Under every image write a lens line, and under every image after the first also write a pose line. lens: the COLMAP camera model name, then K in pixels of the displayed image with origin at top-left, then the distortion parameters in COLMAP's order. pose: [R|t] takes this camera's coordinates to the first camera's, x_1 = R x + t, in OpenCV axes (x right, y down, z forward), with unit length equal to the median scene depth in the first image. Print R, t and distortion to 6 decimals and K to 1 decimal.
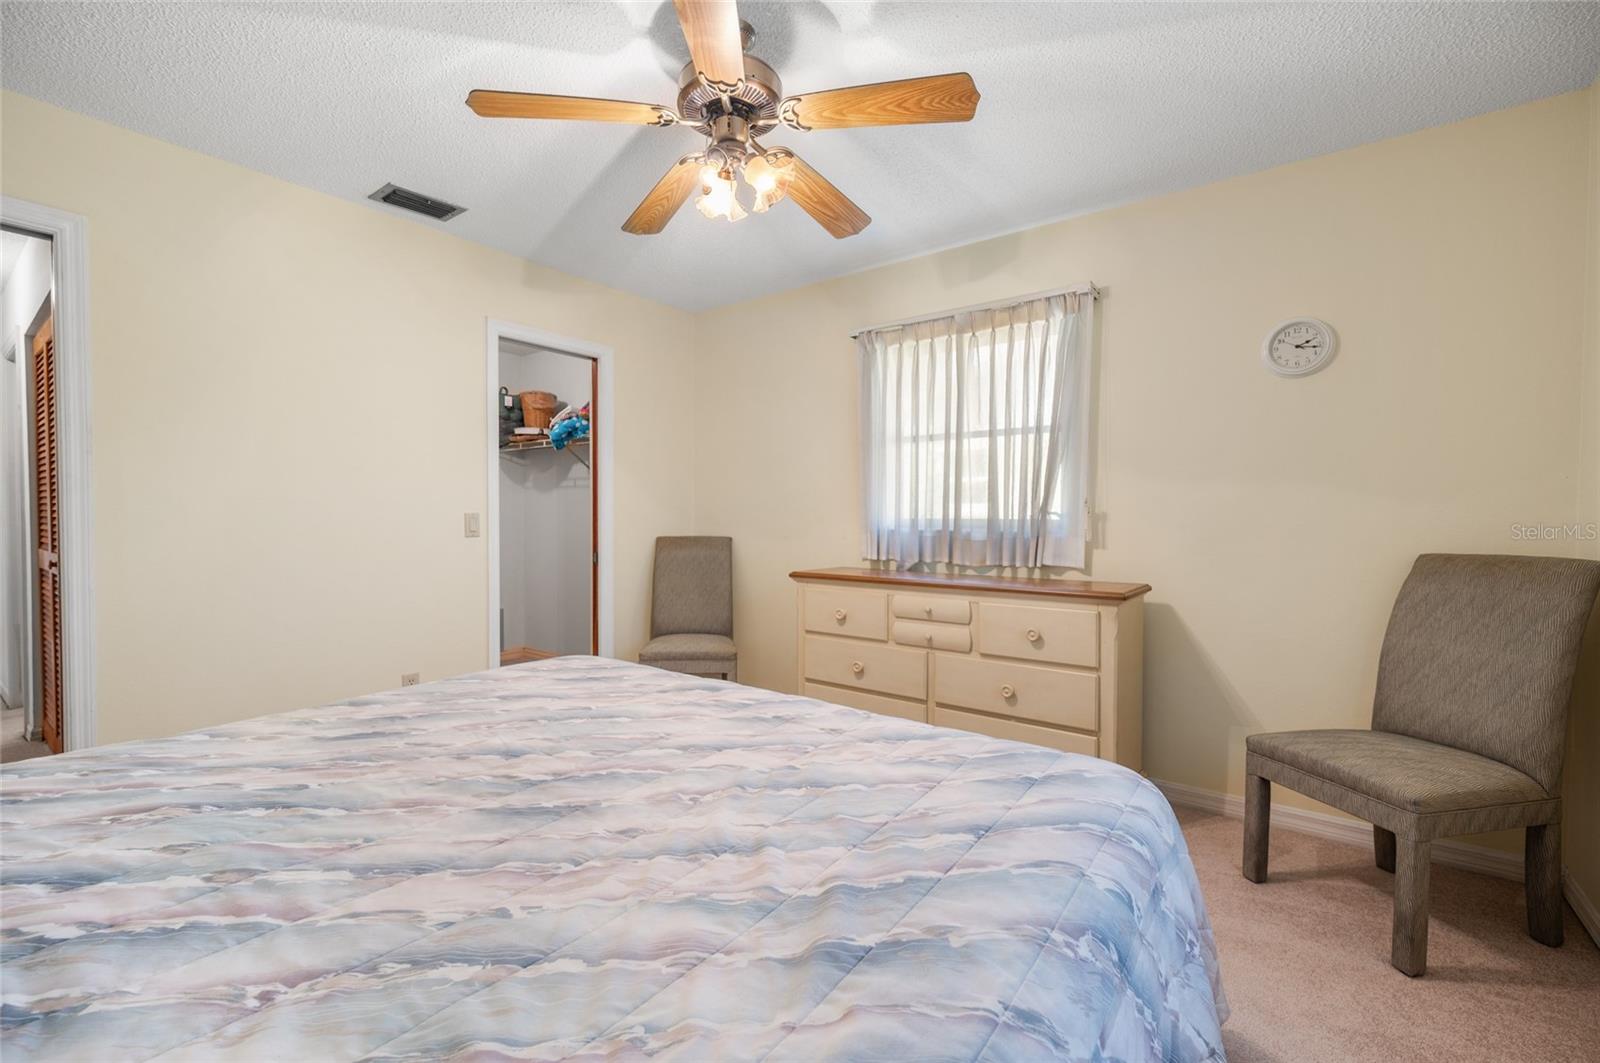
lens RADIAL K [[649.0, 0, 800.0], [0, 649.0, 531.5], [0, 0, 1]] dist [-0.000490, 0.000180]
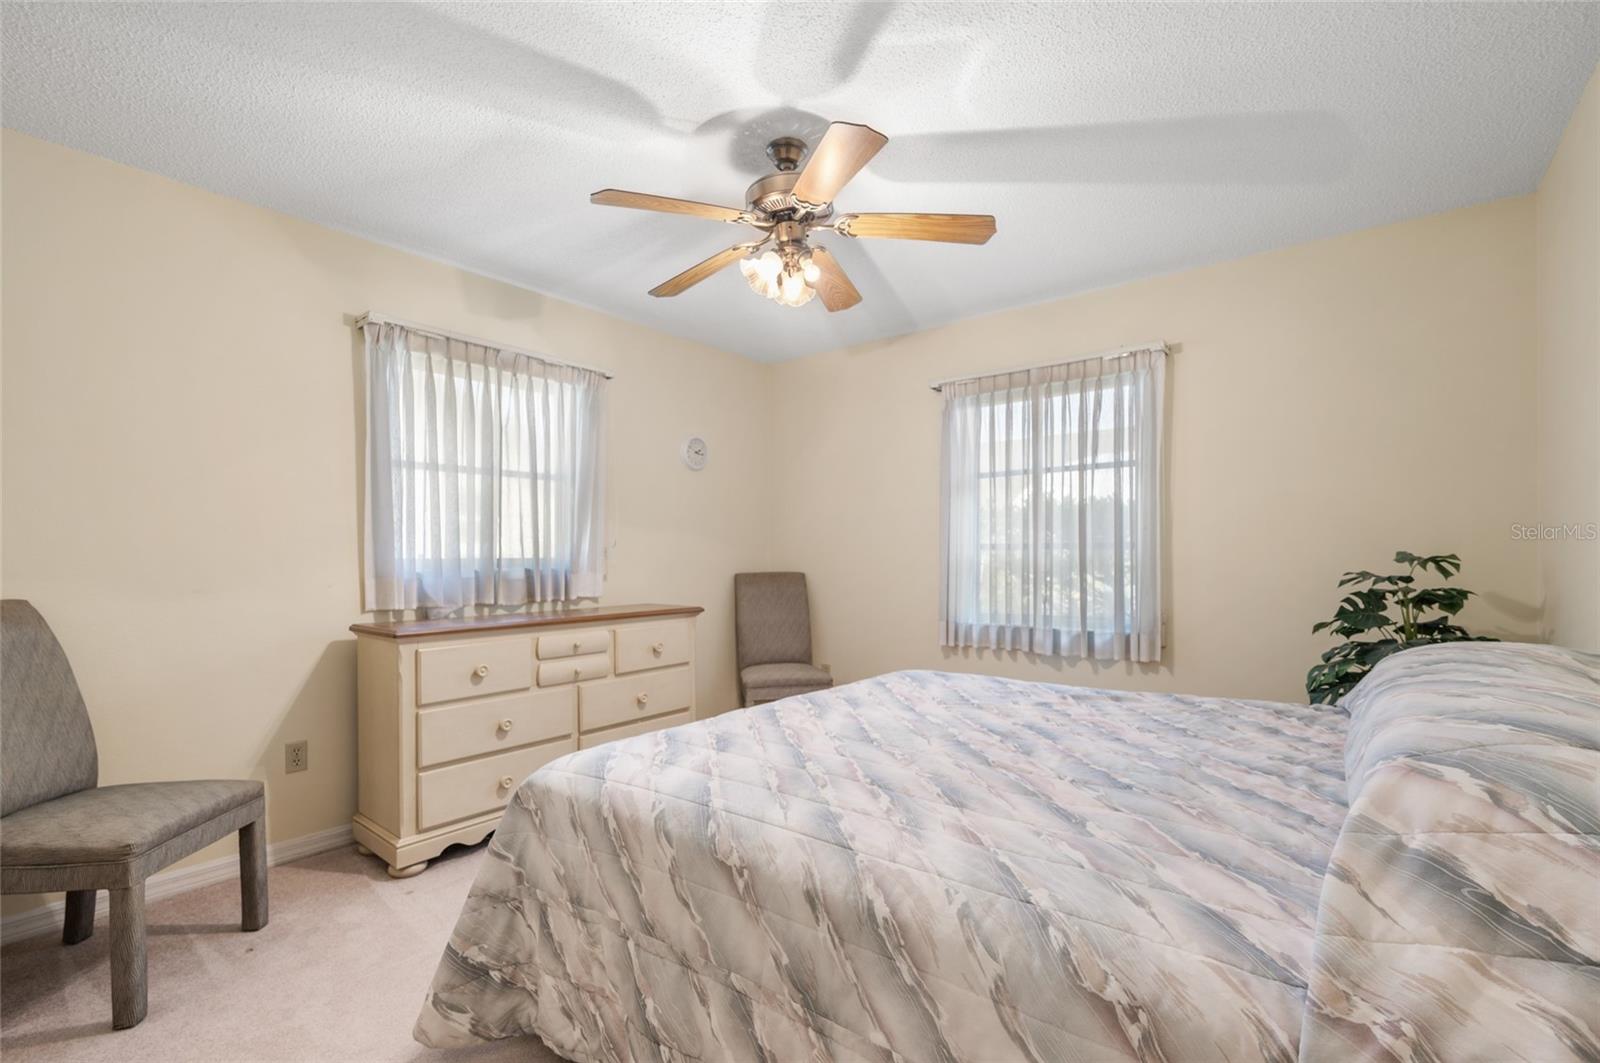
lens RADIAL K [[643.5, 0, 788.3], [0, 643.5, 557.5], [0, 0, 1]] dist [-0.000034, -0.000175]
pose [[0.118430, -0.007562, 0.992934, -0.702474], [0.027871, 0.999602, 0.004288, -0.012805], [-0.992571, 0.027166, 0.118593, 0.480018]]
